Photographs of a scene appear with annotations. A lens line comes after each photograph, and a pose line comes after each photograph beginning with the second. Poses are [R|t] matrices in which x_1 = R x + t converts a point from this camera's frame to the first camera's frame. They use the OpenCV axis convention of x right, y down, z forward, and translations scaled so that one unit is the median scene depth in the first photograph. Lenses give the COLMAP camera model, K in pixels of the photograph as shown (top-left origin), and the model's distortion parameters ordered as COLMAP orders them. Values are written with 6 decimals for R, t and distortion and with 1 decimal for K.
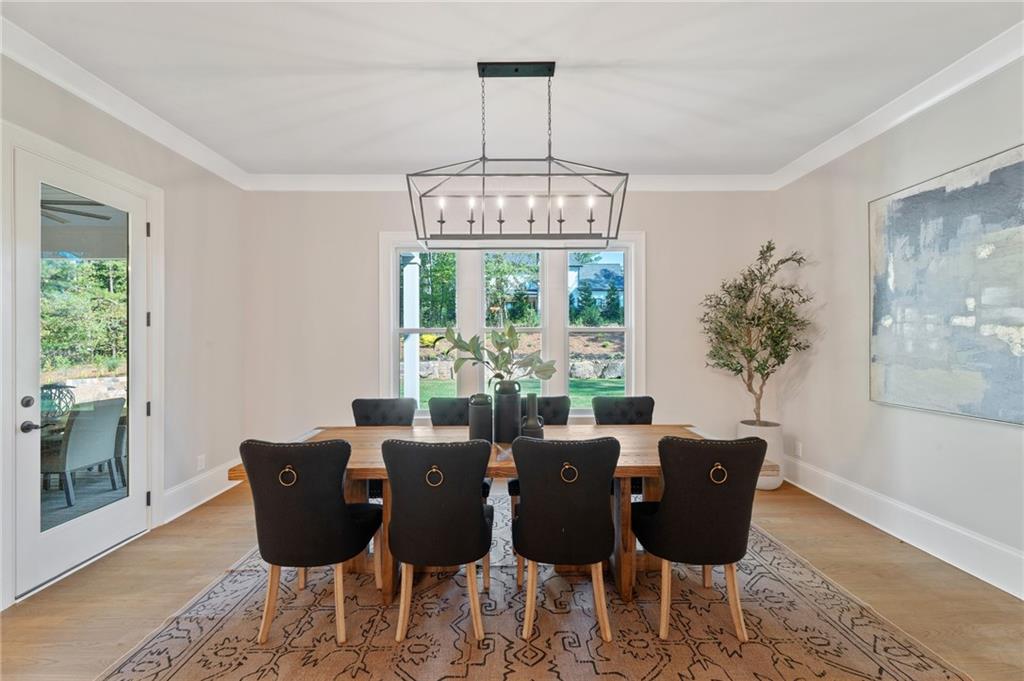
lens RADIAL K [[457.7, 0, 507.7], [0, 457.7, 338.7], [0, 0, 1]] dist [0.004960, -0.000500]
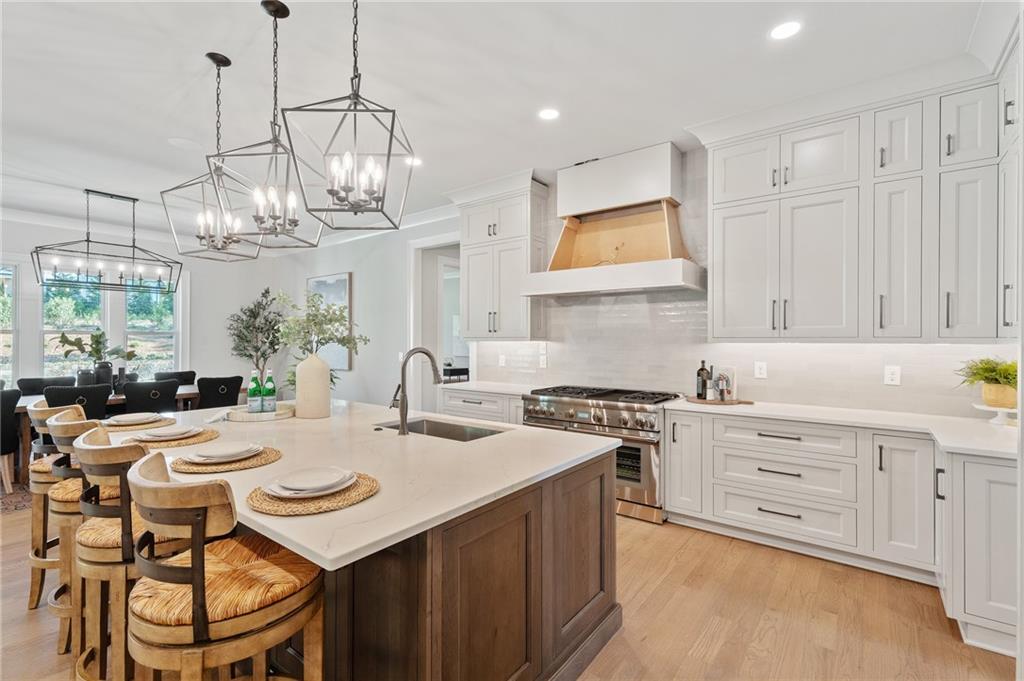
lens RADIAL K [[457.7, 0, 510.5], [0, 457.7, 337.2], [0, 0, 1]] dist [0.004960, -0.000500]
pose [[0.615479, 0.005820, 0.788132, -0.294733], [-0.001845, 0.999981, -0.005944, -0.000008], [-0.788151, 0.002204, 0.615478, -0.938733]]
